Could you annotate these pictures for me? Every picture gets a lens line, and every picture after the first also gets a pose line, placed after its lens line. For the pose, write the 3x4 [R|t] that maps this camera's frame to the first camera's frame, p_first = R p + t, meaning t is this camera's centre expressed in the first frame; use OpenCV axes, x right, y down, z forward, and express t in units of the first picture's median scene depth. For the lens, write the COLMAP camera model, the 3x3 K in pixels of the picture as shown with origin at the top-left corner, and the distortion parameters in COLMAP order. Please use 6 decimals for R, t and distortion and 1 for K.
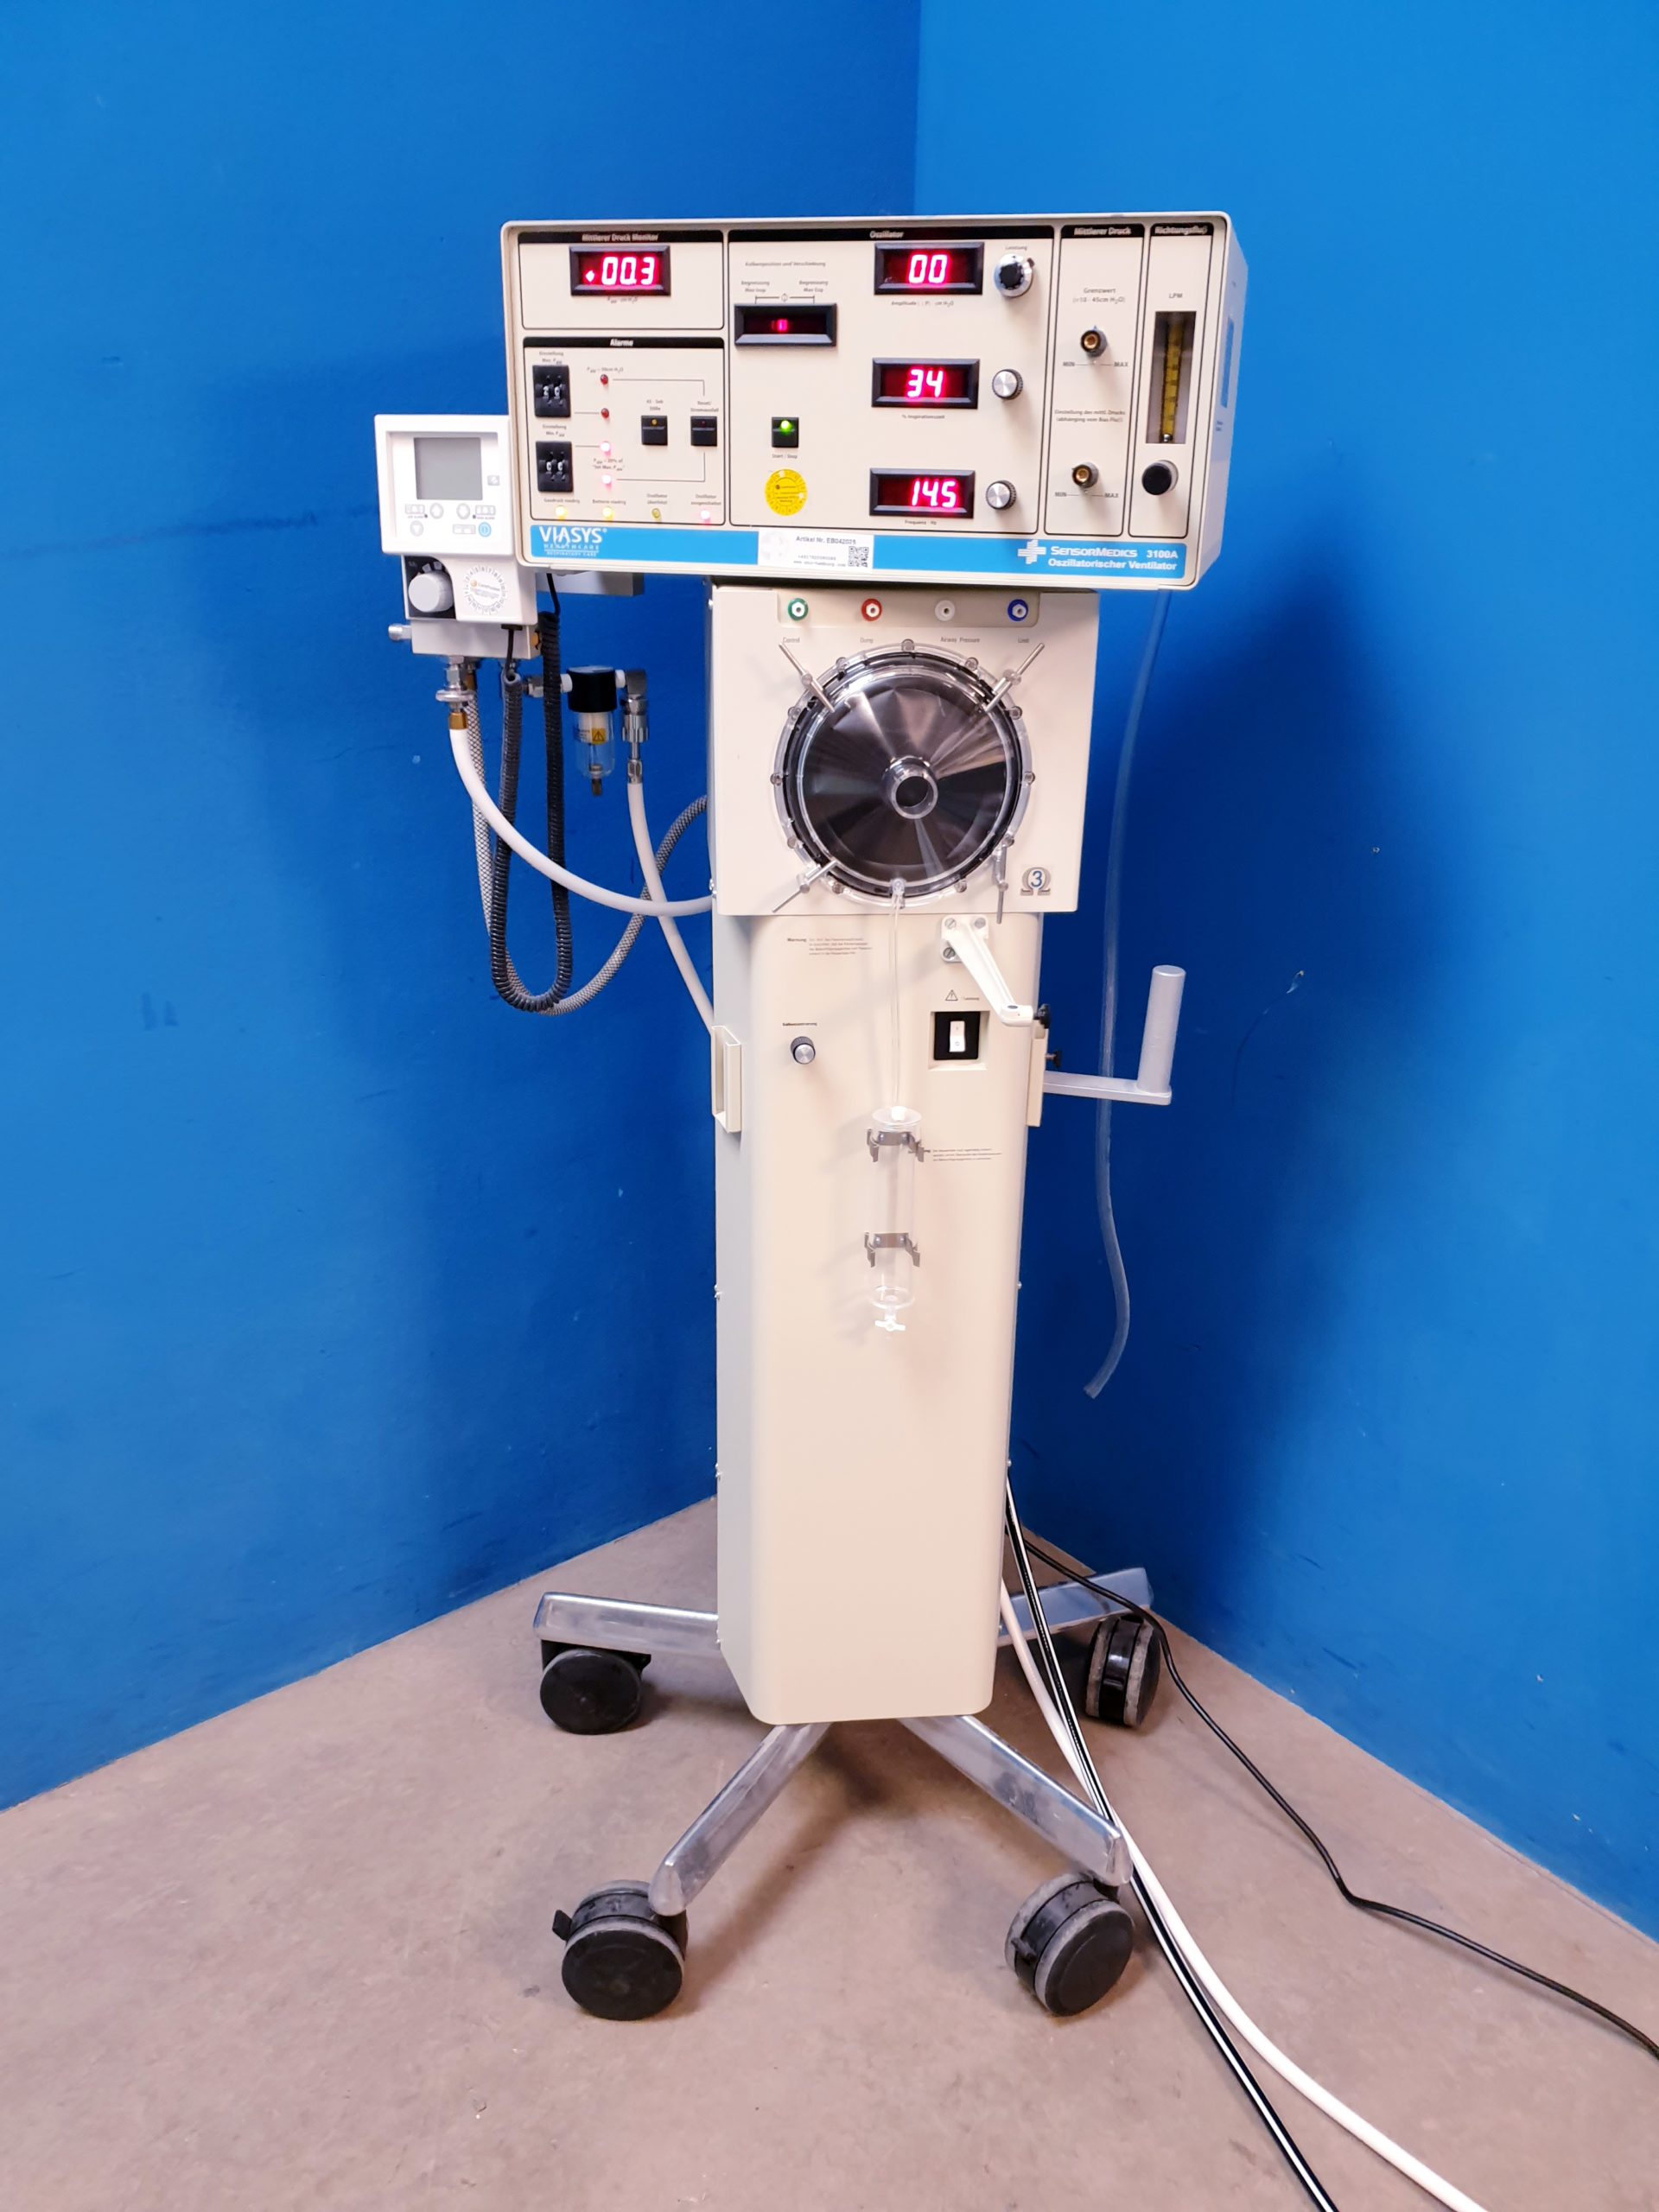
lens RADIAL K [[1702.1, 0, 837.1], [0, 1702.1, 1106.5], [0, 0, 1]] dist [0.010425, -0.005583]
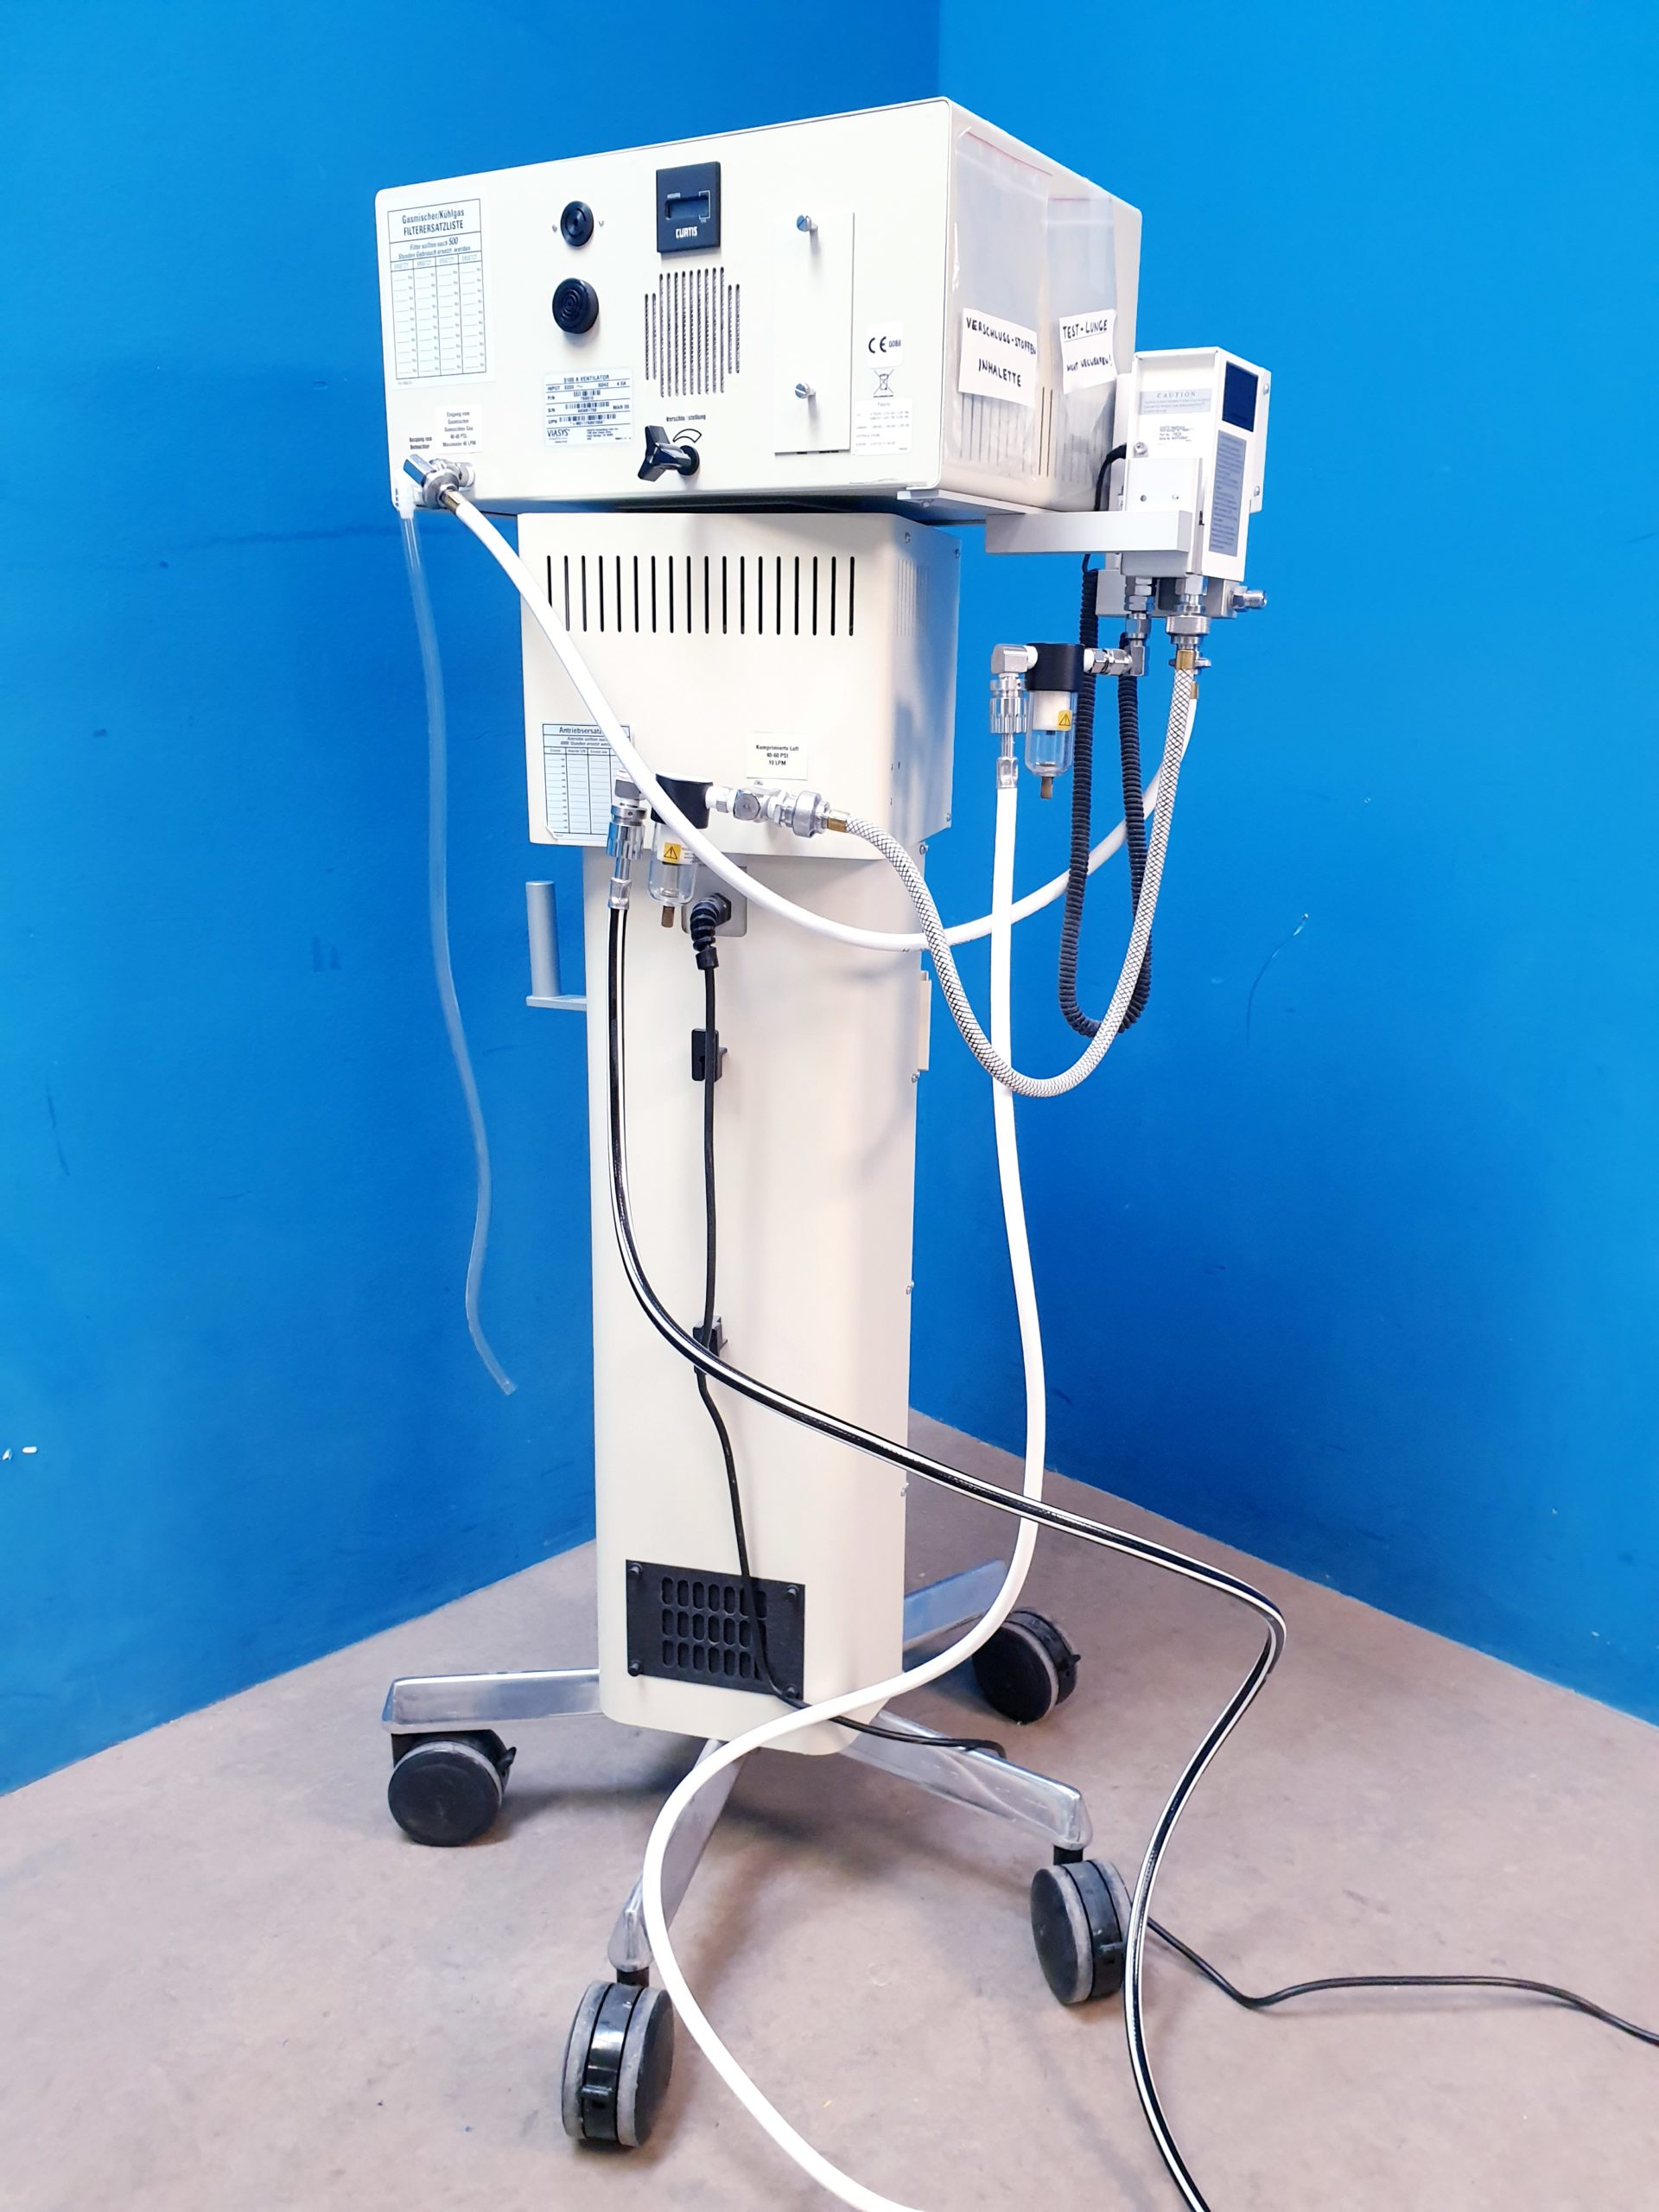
lens RADIAL K [[1702.1, 0, 855.8], [0, 1702.1, 1122.5], [0, 0, 1]] dist [0.010425, -0.005583]
pose [[0.995296, -0.031539, 0.091600, -0.183672], [0.041372, 0.993343, -0.107510, 0.219353], [-0.087599, 0.110794, 0.989975, -0.146268]]
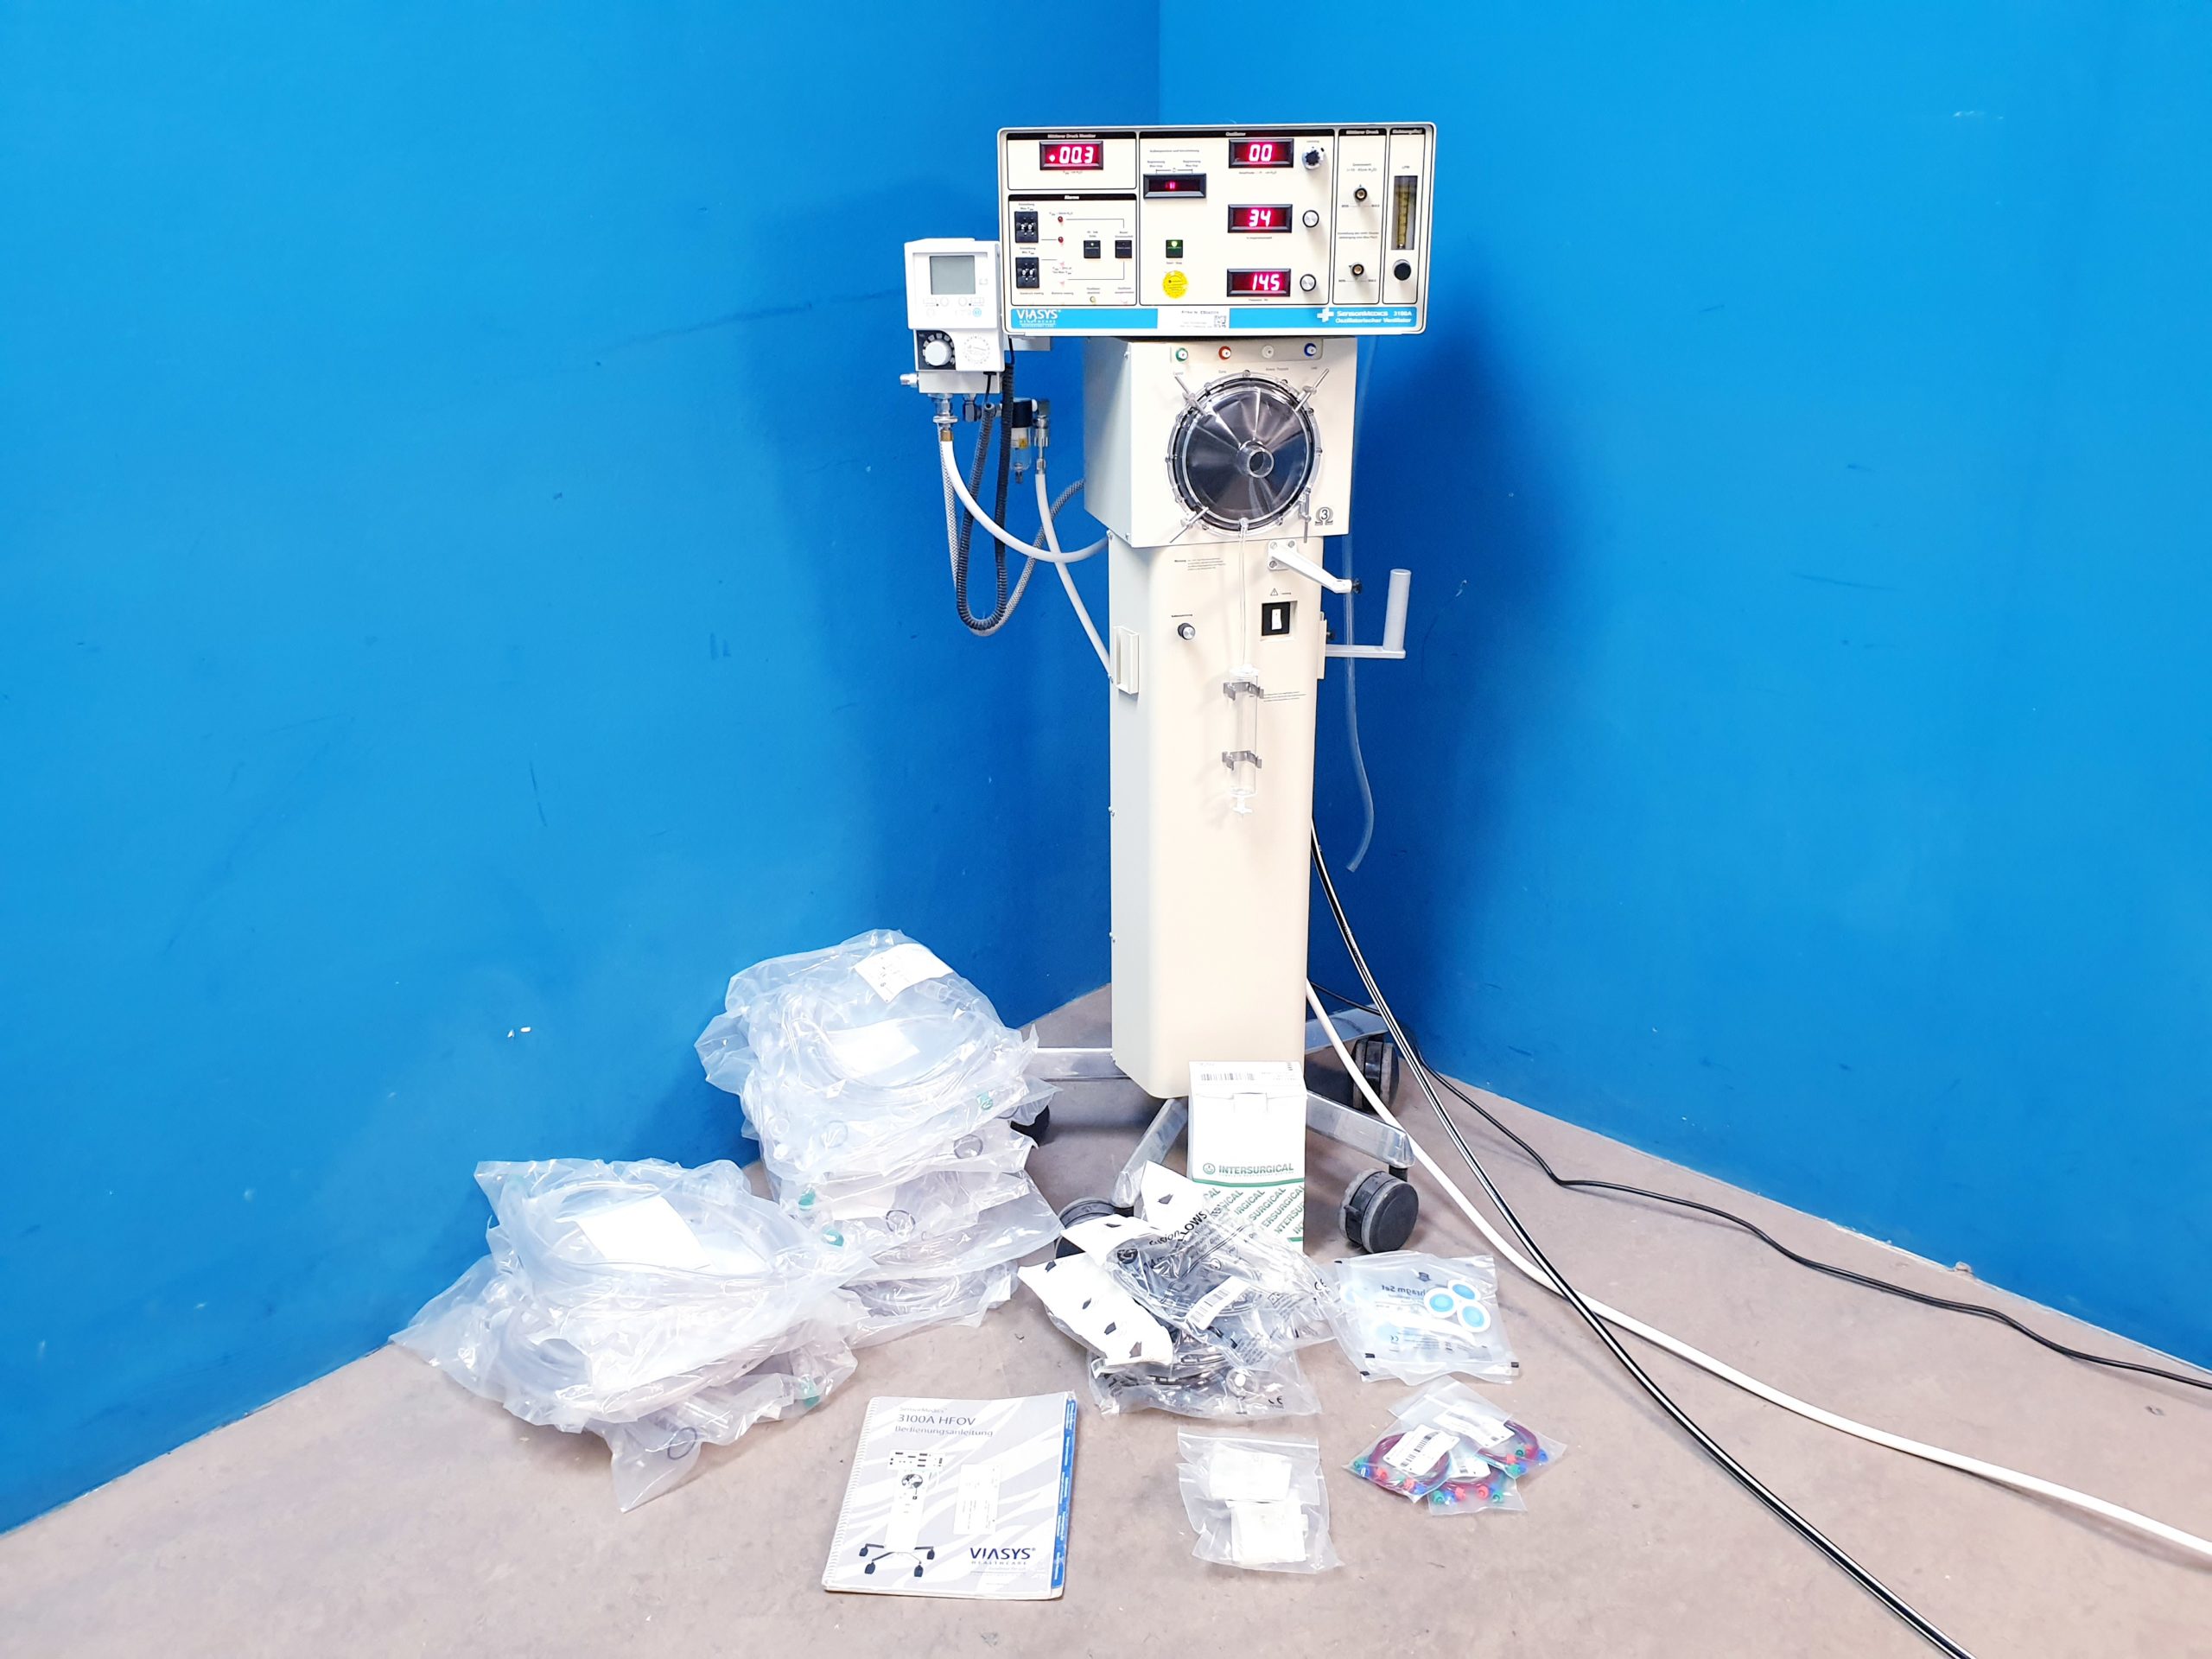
lens RADIAL K [[1677.5, 0, 1120.7], [0, 1677.5, 816.6], [0, 0, 1]] dist [0.027149, -0.021424]
pose [[0.989411, -0.072230, 0.125890, -0.290836], [0.074451, 0.997140, -0.013021, 0.155600], [-0.124589, 0.022256, 0.991959, -0.542168]]
